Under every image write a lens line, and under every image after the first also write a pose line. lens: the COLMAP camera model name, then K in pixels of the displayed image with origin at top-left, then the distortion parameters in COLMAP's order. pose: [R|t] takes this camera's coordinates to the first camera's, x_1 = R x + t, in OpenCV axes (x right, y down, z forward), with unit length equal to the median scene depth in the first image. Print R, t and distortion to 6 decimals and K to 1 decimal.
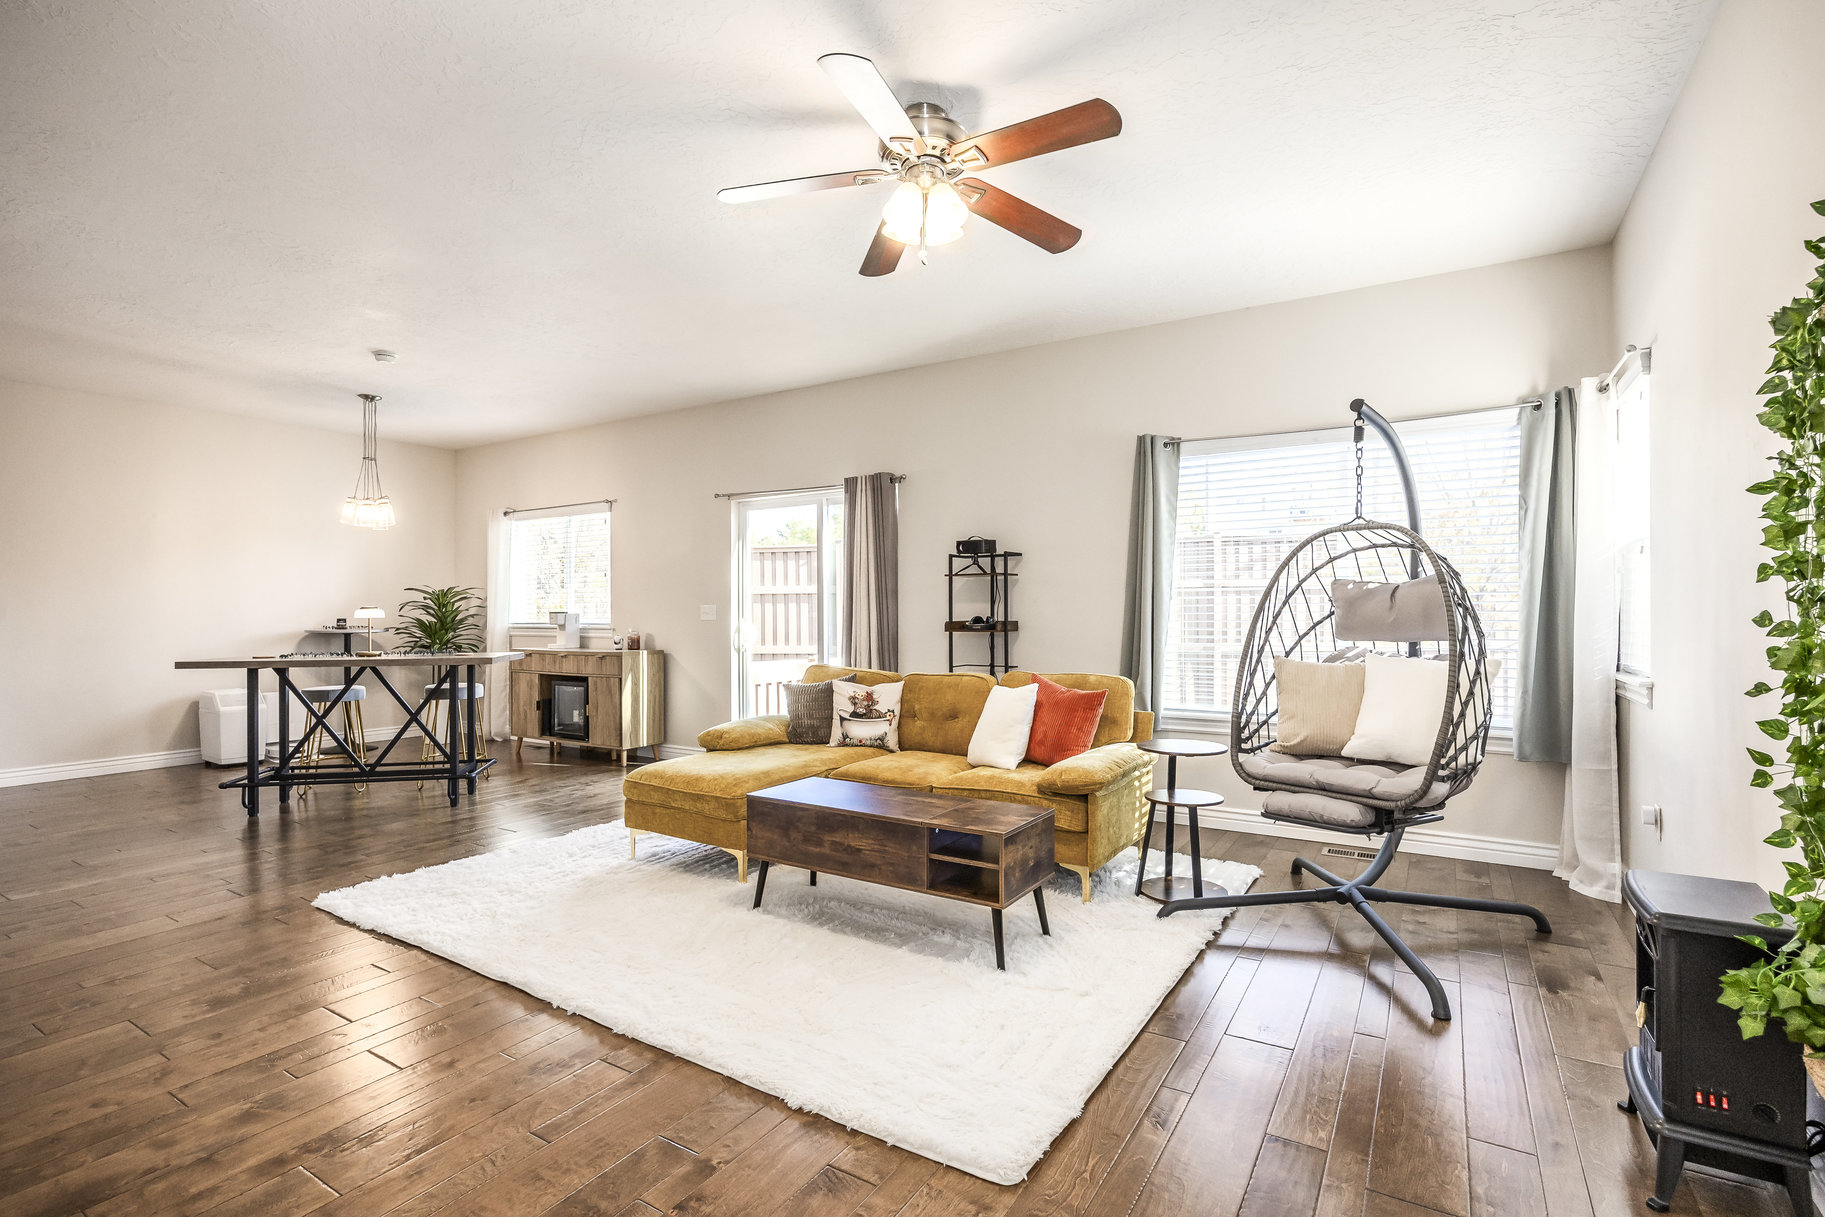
lens RADIAL K [[845.1, 0, 912.5], [0, 845.1, 608.5], [0, 0, 1]] dist [-0.030806, 0.000004]
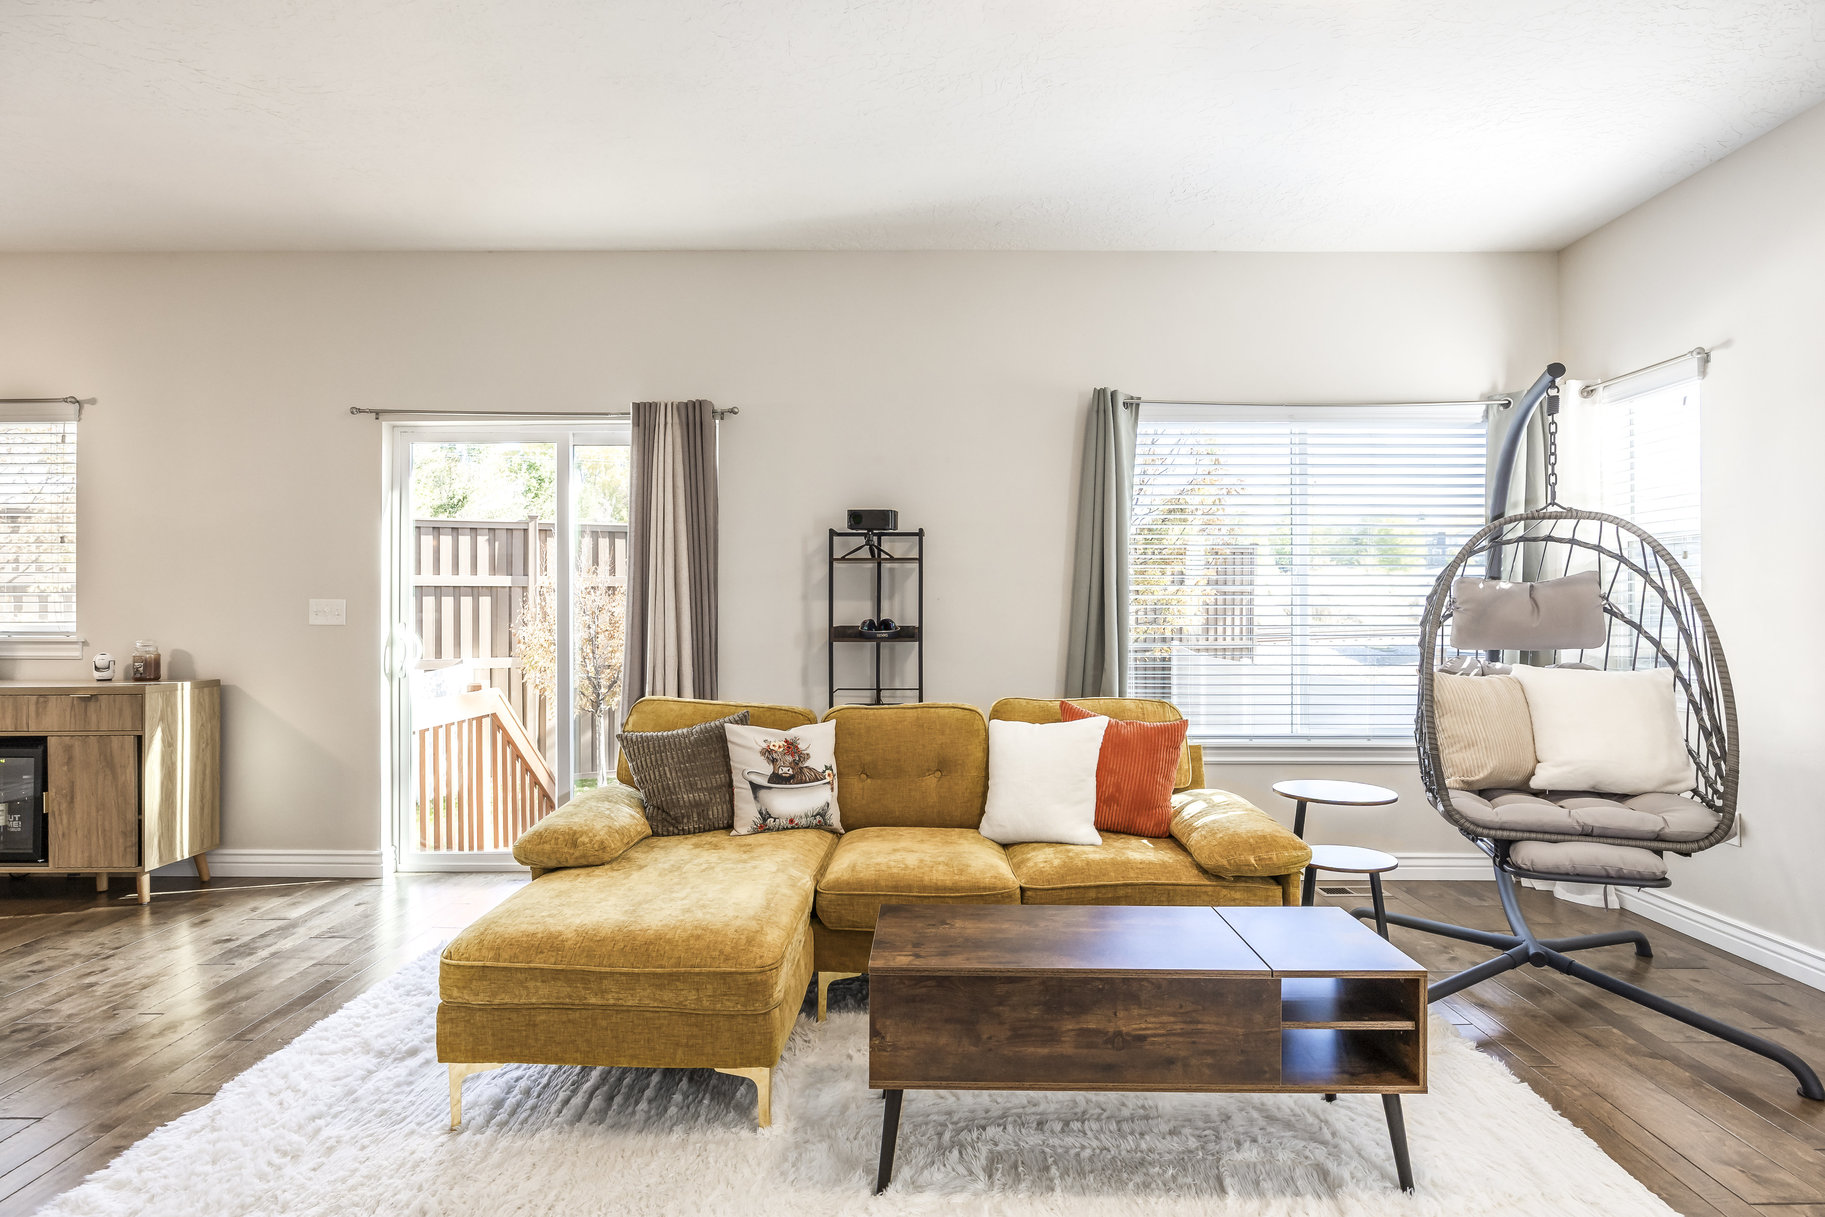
lens RADIAL K [[935.3, 0, 912.5], [0, 935.3, 608.5], [0, 0, 1]] dist [-0.013018, -0.000656]
pose [[0.852436, 0.007065, 0.522785, -0.332158], [-0.006283, 0.999975, -0.003269, 0.002620], [-0.522795, -0.000498, 0.852459, 0.352546]]
